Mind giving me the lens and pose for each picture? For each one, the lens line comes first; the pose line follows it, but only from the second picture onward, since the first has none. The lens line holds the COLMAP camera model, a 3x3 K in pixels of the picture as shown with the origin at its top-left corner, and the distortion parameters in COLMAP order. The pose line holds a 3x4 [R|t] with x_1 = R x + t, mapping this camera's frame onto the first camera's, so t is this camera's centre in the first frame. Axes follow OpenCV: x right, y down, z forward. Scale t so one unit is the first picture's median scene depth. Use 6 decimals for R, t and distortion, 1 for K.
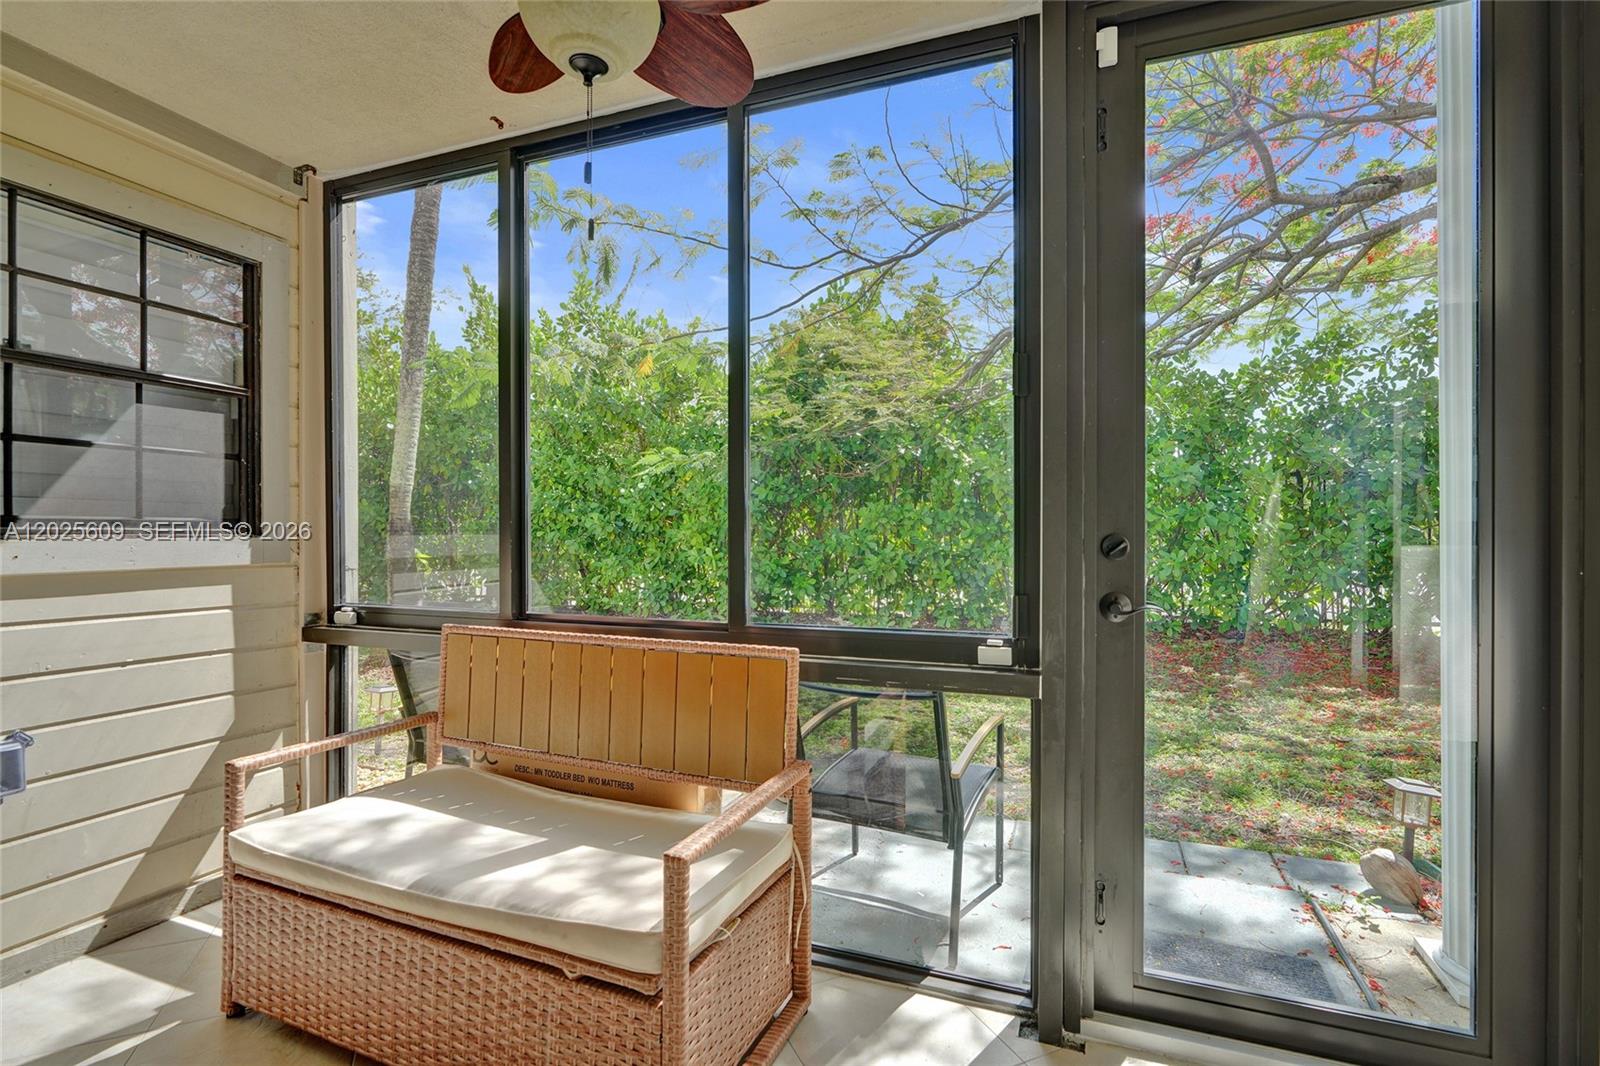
lens RADIAL K [[744.4, 0, 801.0], [0, 744.4, 546.1], [0, 0, 1]] dist [0.002424, 0.000406]
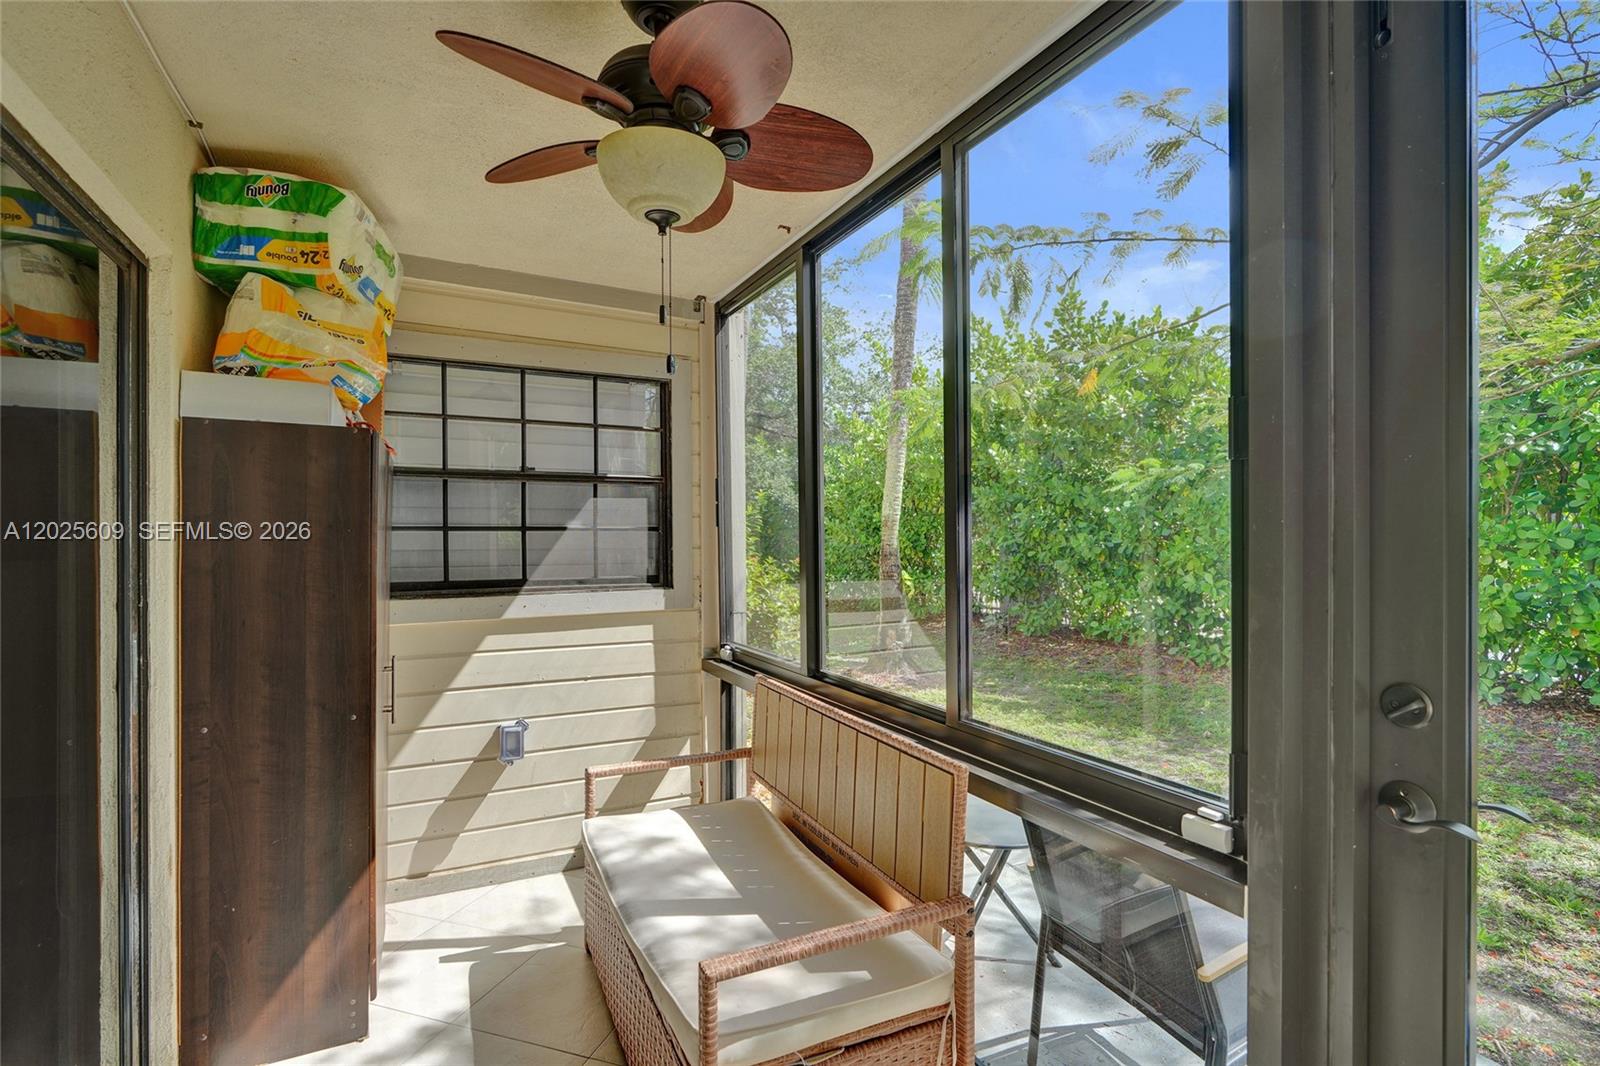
lens RADIAL K [[766.3, 0, 891.7], [0, 766.3, 530.9], [0, 0, 1]] dist [-0.005414, -0.000137]
pose [[0.754016, 0.006165, -0.656827, 0.450858], [-0.005412, 0.999980, 0.003174, -0.119875], [0.656834, 0.001162, 0.754034, 0.237440]]
